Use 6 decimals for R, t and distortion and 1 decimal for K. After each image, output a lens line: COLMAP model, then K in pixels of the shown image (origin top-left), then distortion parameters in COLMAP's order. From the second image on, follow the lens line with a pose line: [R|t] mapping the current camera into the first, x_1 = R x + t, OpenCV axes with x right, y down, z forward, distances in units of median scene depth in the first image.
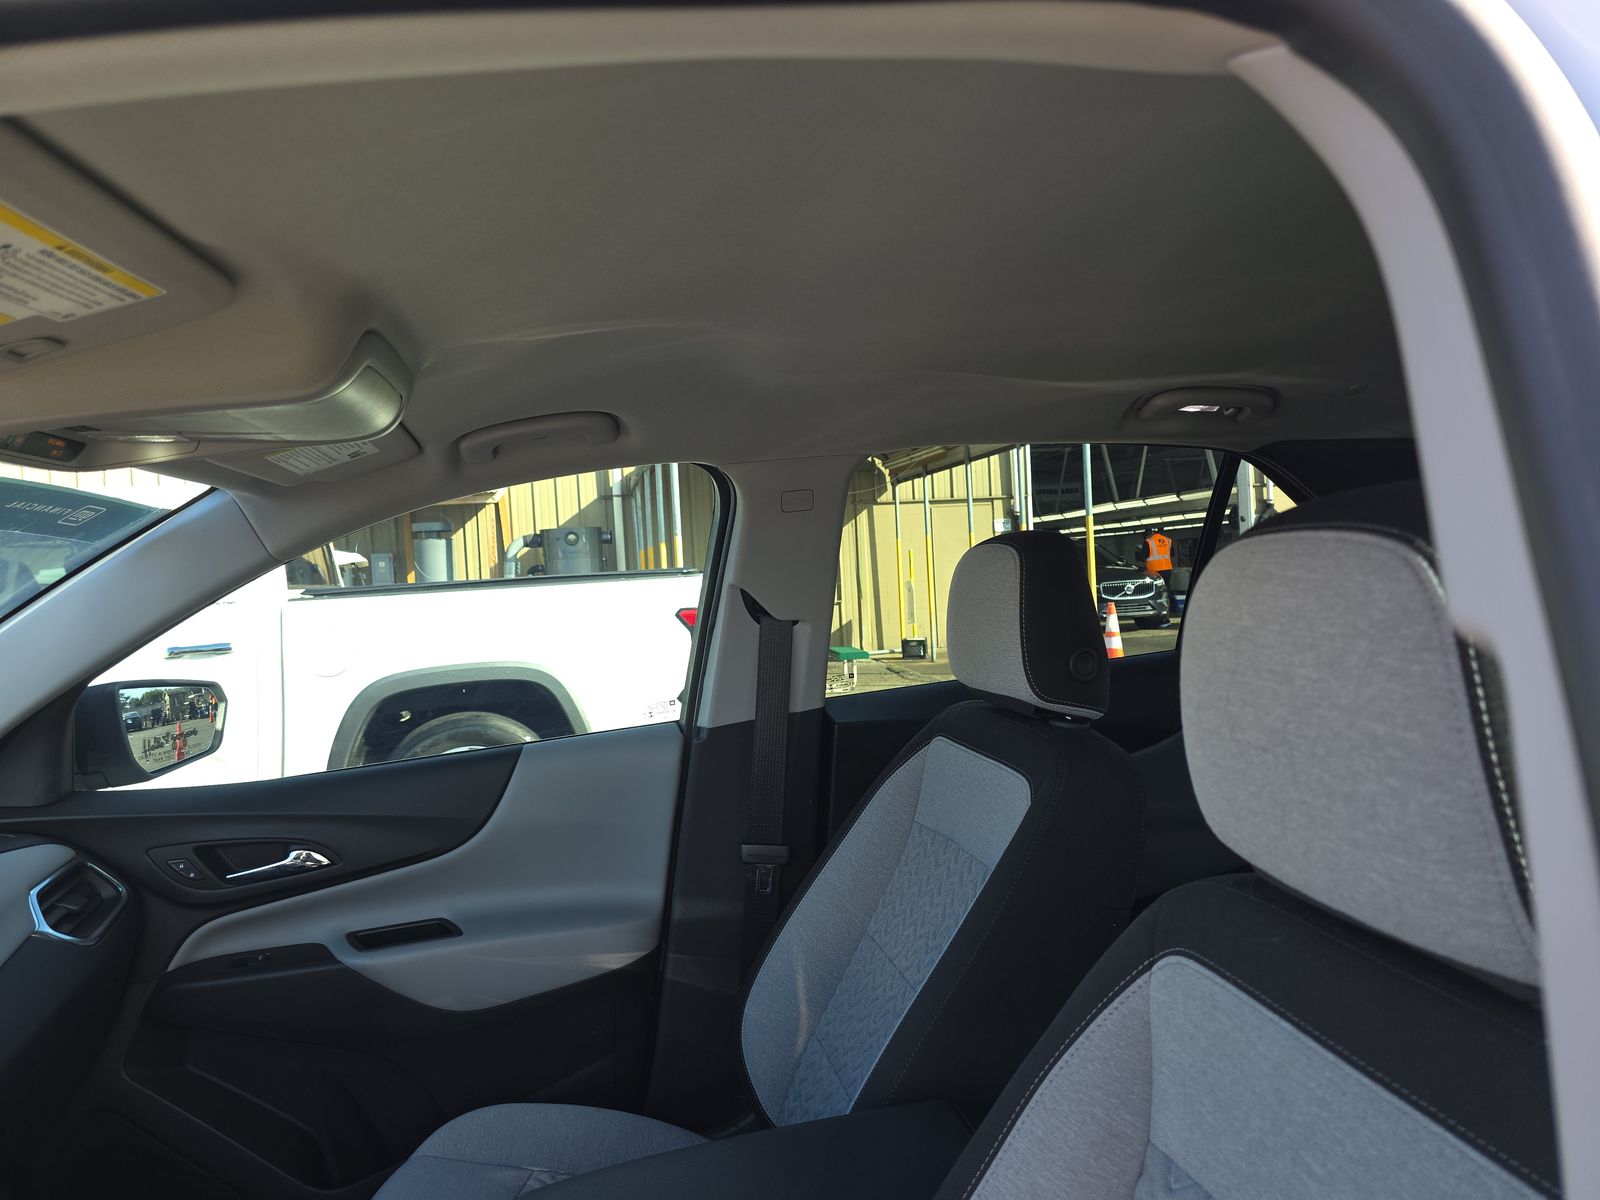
lens RADIAL K [[1066.5, 0, 800.0], [0, 1066.5, 593.4], [0, 0, 1]] dist [0.066798, -0.065056]
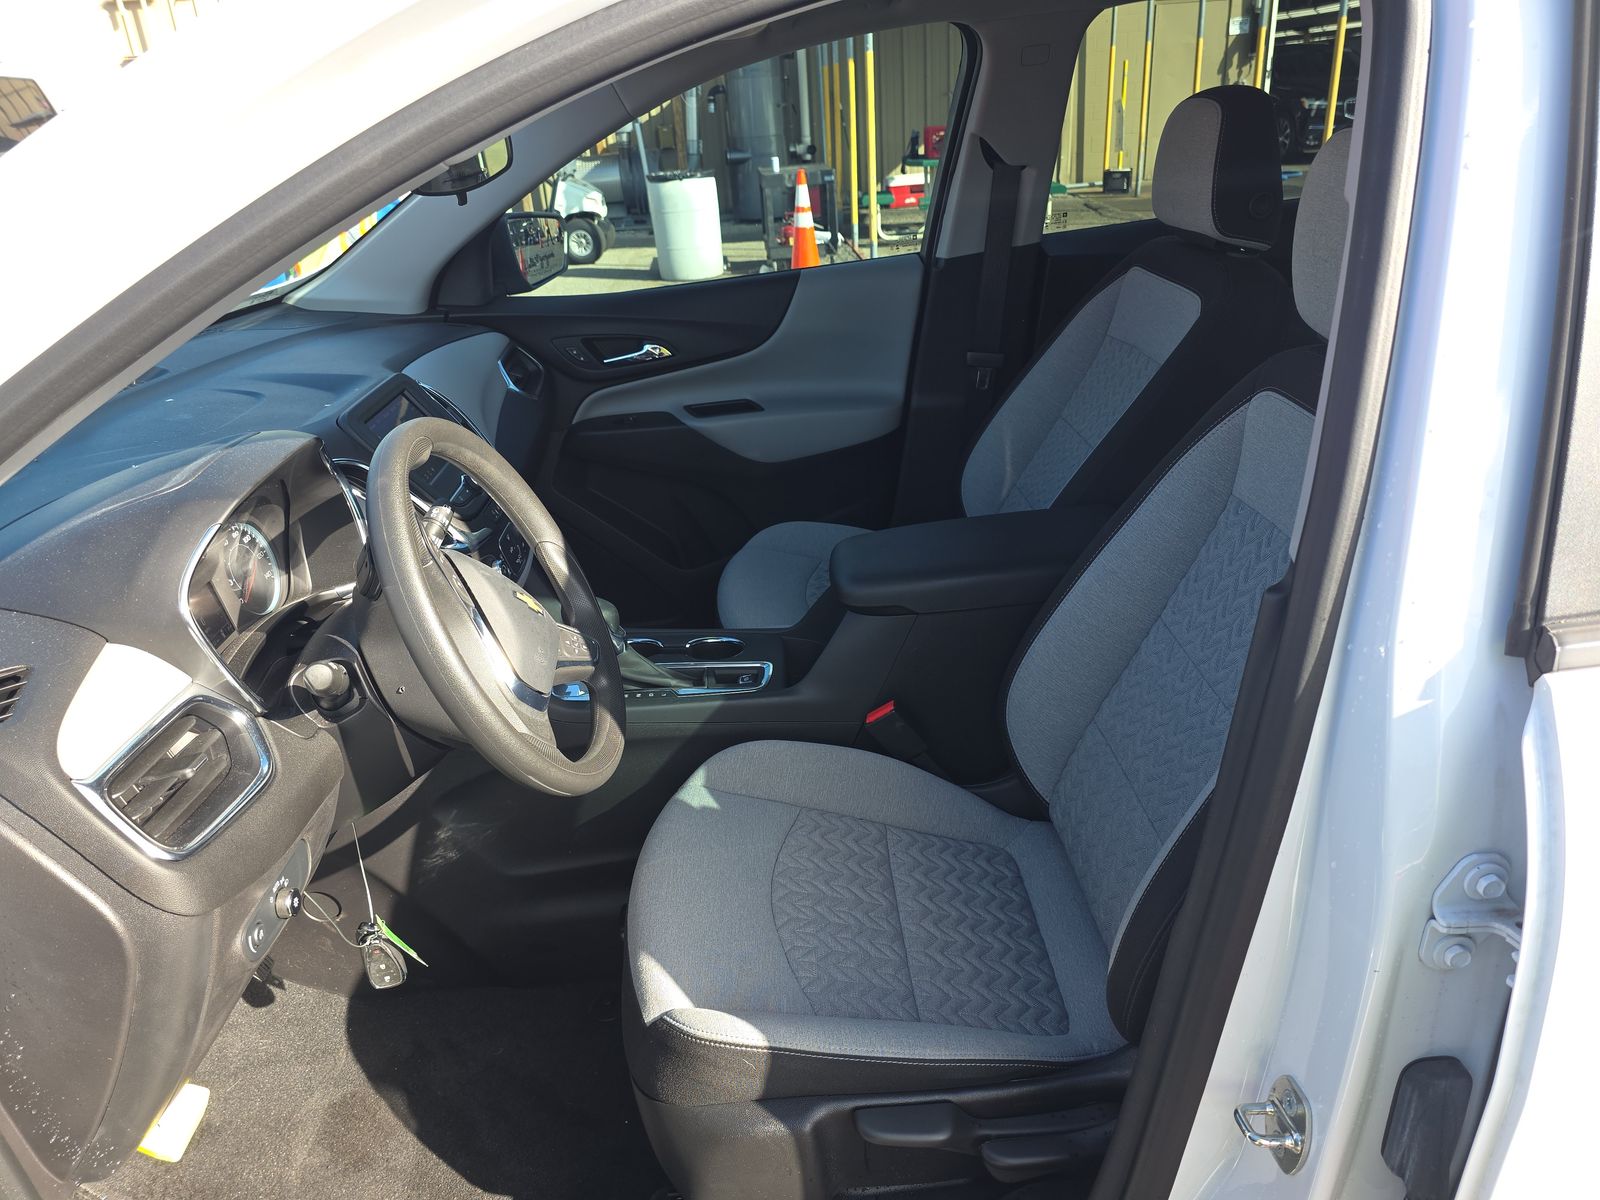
lens RADIAL K [[1066.5, 0, 800.0], [0, 1066.5, 593.4], [0, 0, 1]] dist [0.066798, -0.065056]
pose [[0.987234, 0.058886, -0.147990, -0.044815], [0.006301, 0.913981, 0.405709, -0.028138], [0.159150, -0.401462, 0.901942, -0.328664]]
